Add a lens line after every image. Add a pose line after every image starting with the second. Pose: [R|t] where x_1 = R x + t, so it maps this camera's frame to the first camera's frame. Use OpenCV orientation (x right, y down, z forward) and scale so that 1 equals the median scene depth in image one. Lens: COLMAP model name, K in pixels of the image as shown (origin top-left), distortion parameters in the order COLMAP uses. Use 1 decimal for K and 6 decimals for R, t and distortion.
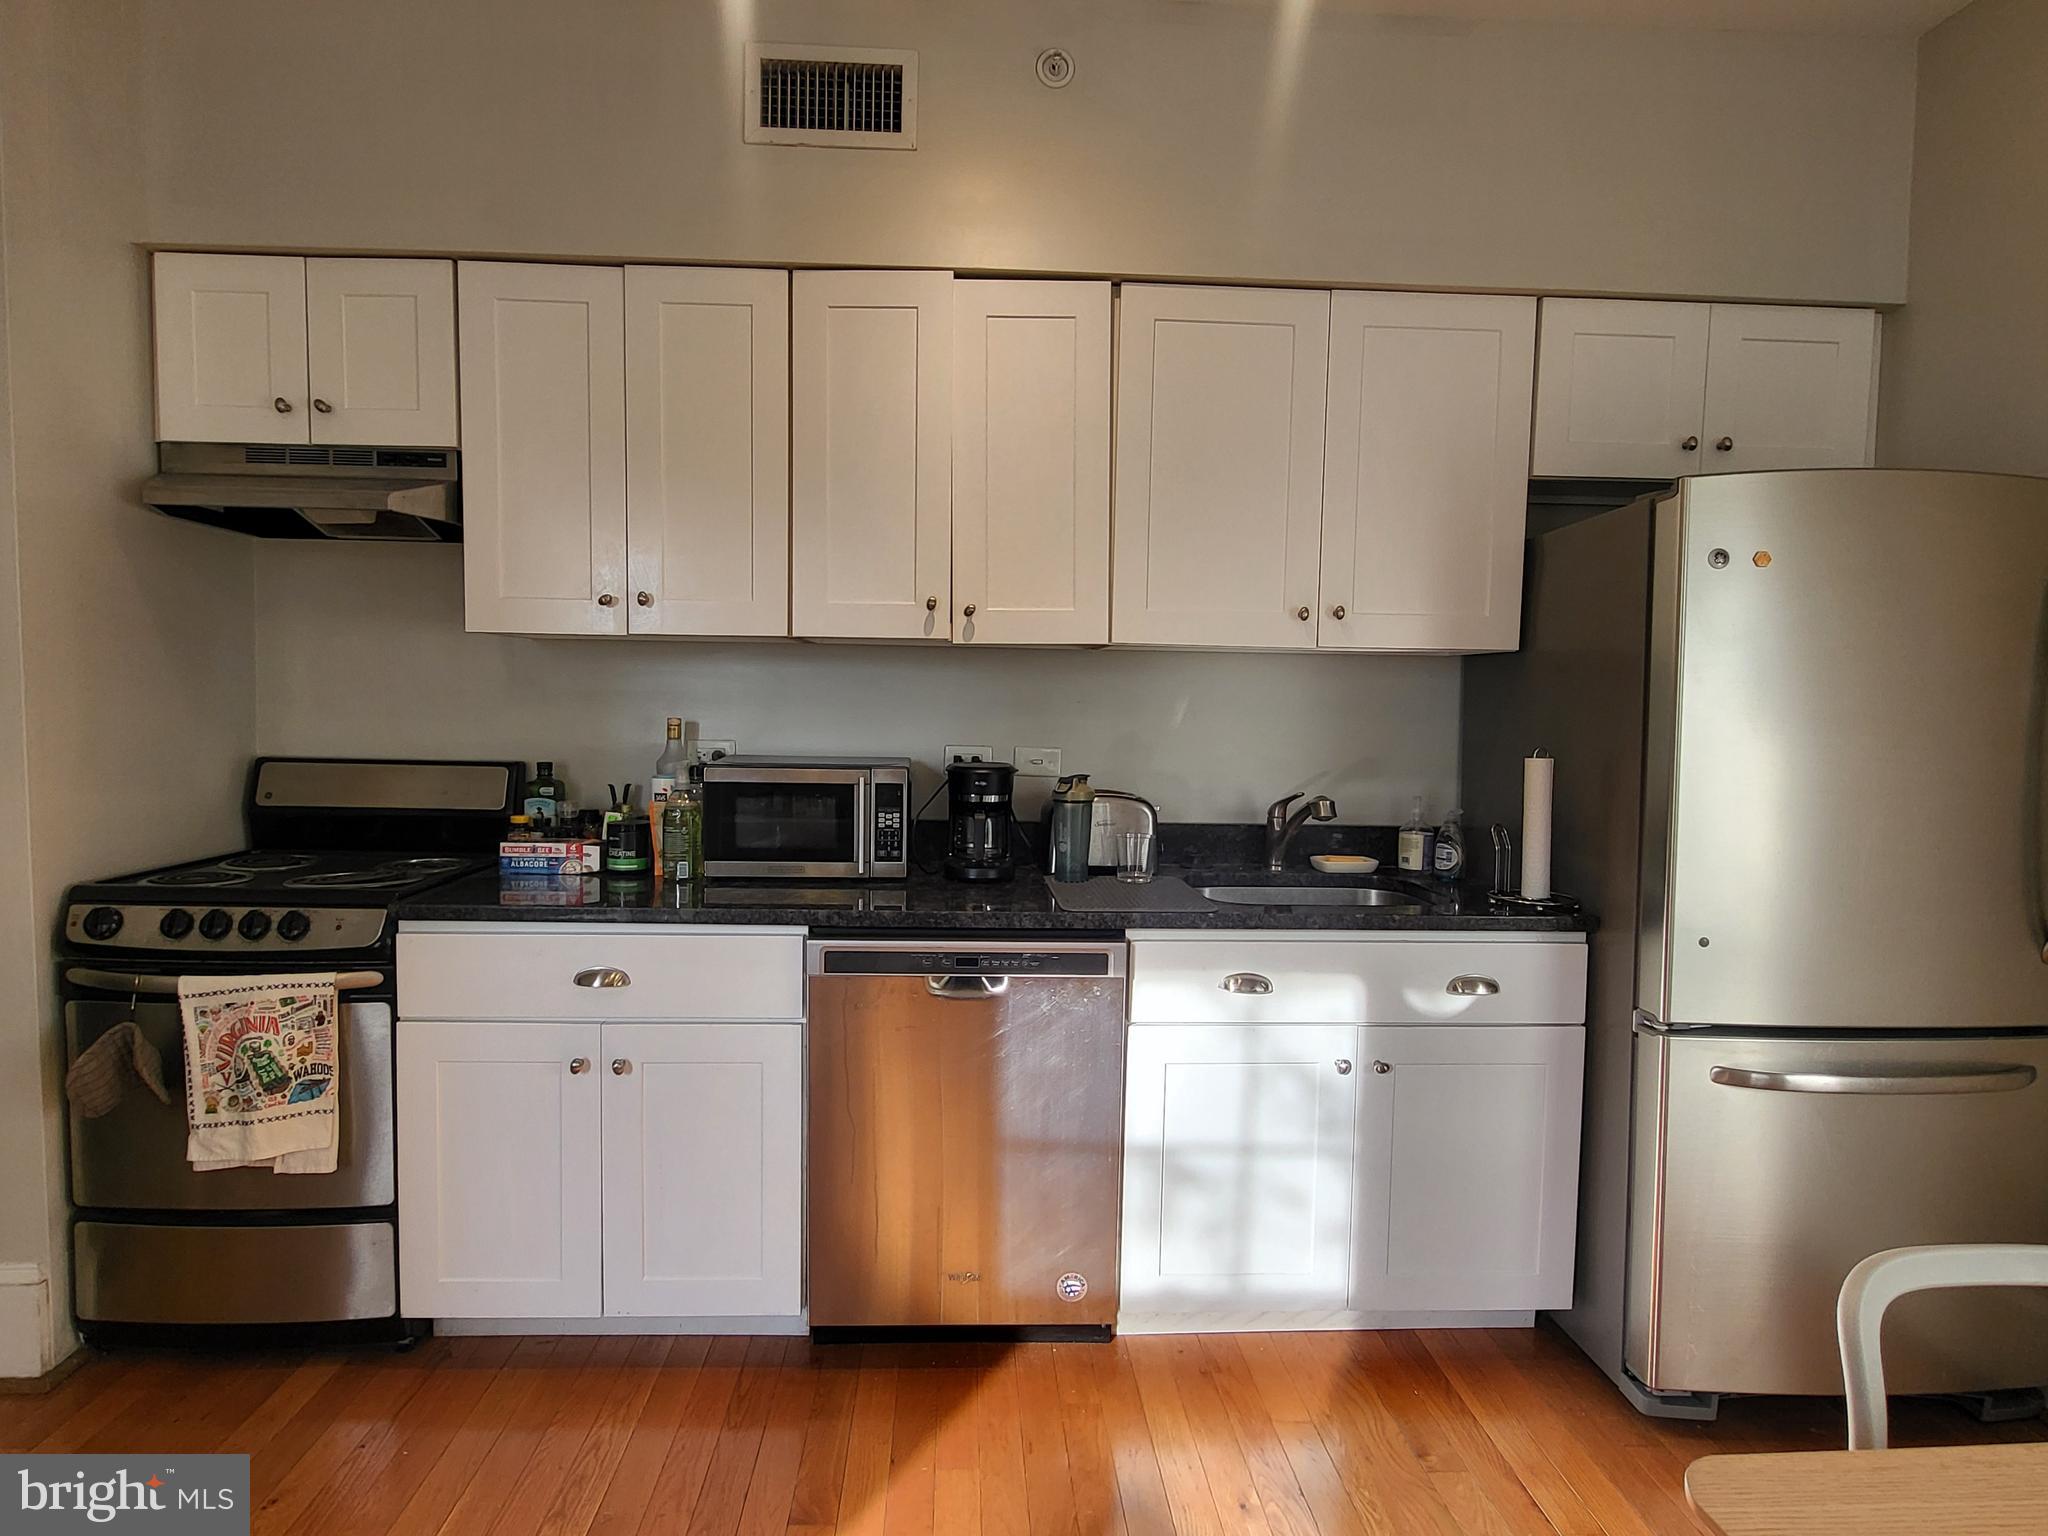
lens RADIAL K [[1057.5, 0, 1004.3], [0, 1057.5, 761.9], [0, 0, 1]] dist [-0.001002, -0.000760]
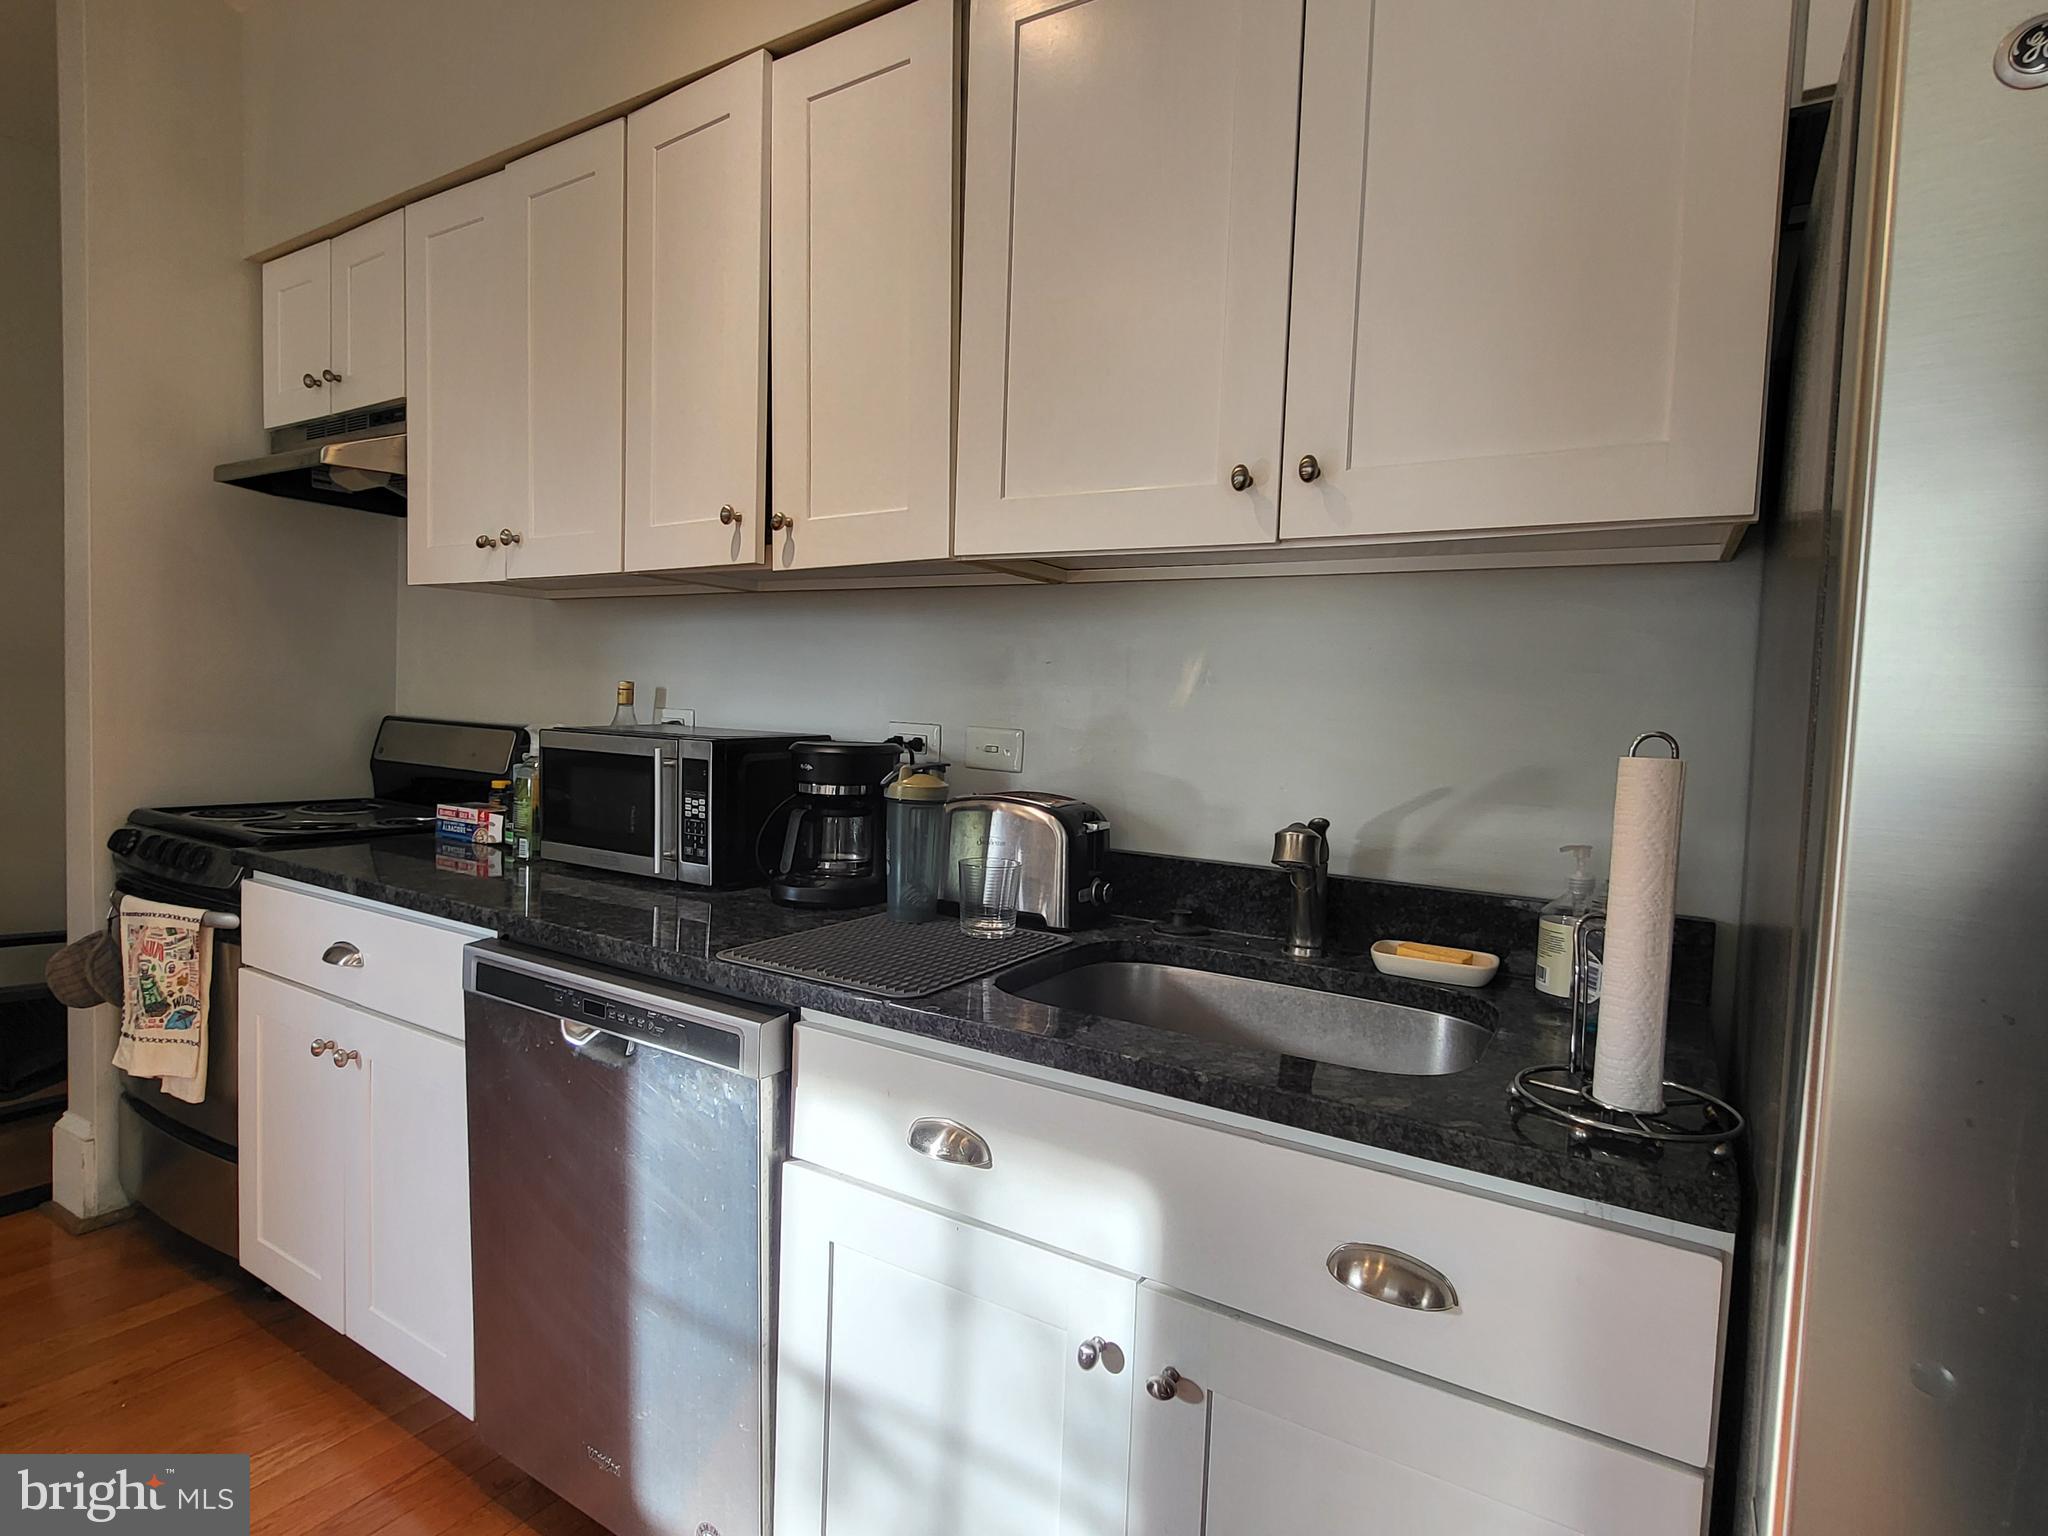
lens RADIAL K [[1071.4, 0, 994.6], [0, 1071.4, 759.8], [0, 0, 1]] dist [0.015251, -0.013896]
pose [[0.818264, 0.043736, -0.573176, 0.558899], [-0.058157, 0.998284, -0.006851, 0.015130], [0.571893, 0.038940, 0.819404, 0.546400]]
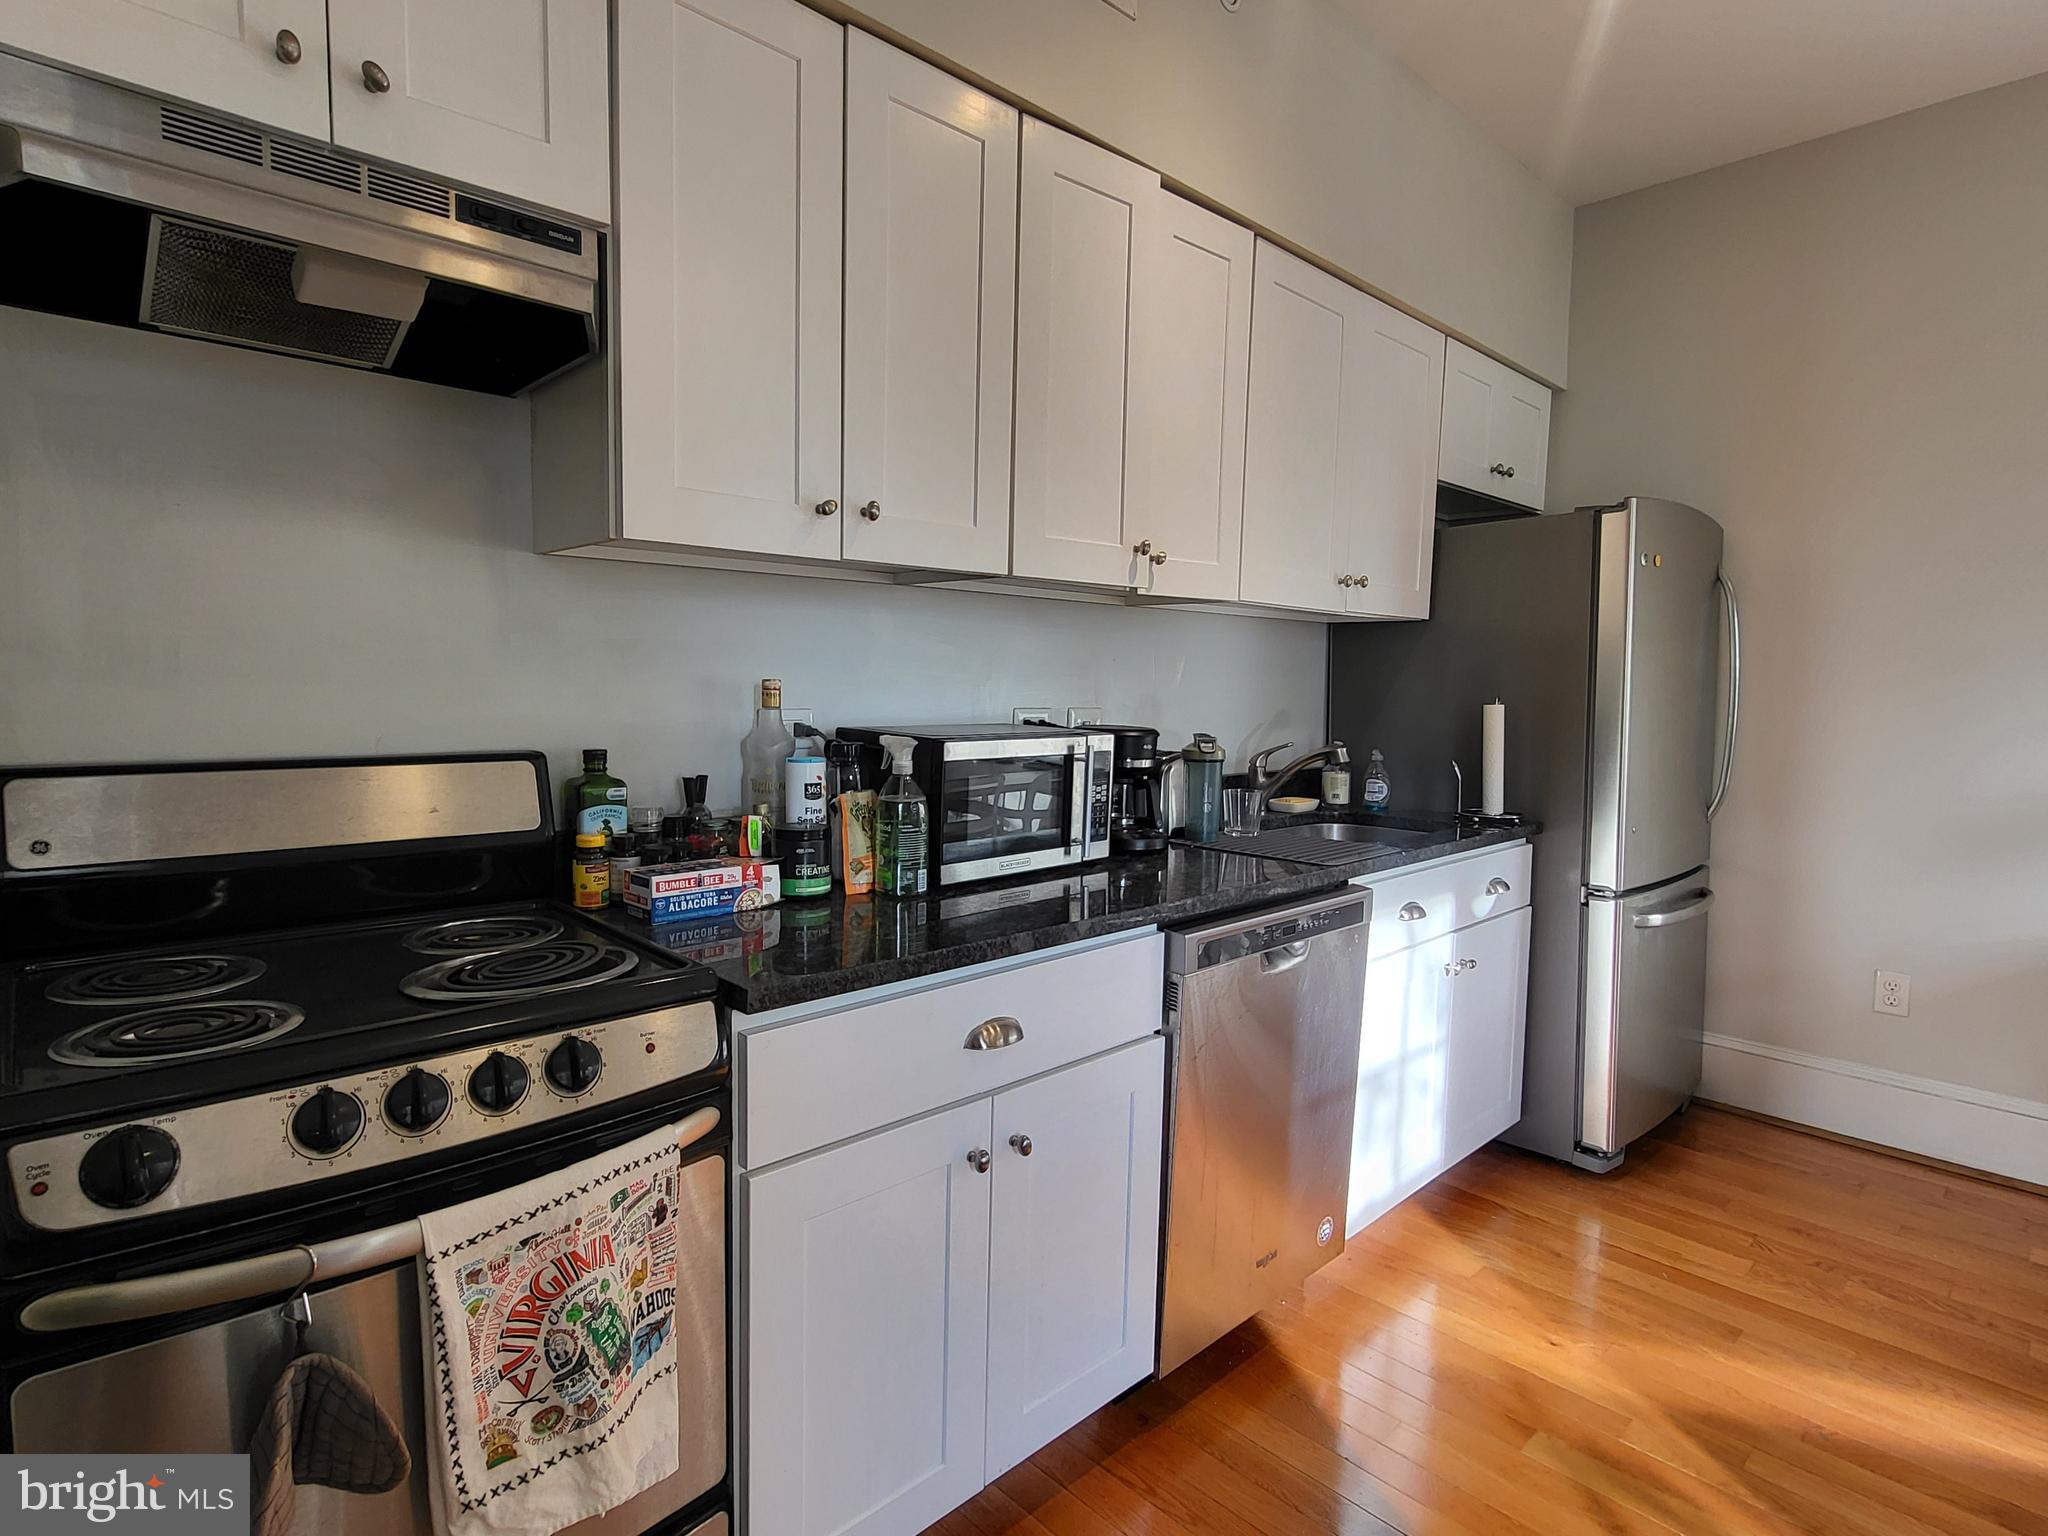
lens RADIAL K [[1057.5, 0, 1004.3], [0, 1057.5, 761.9], [0, 0, 1]] dist [-0.001002, -0.000760]
pose [[0.760915, -0.058236, 0.646233, -0.809802], [0.037567, 0.998247, 0.045725, -0.015220], [-0.647763, -0.010516, 0.761769, 0.428098]]
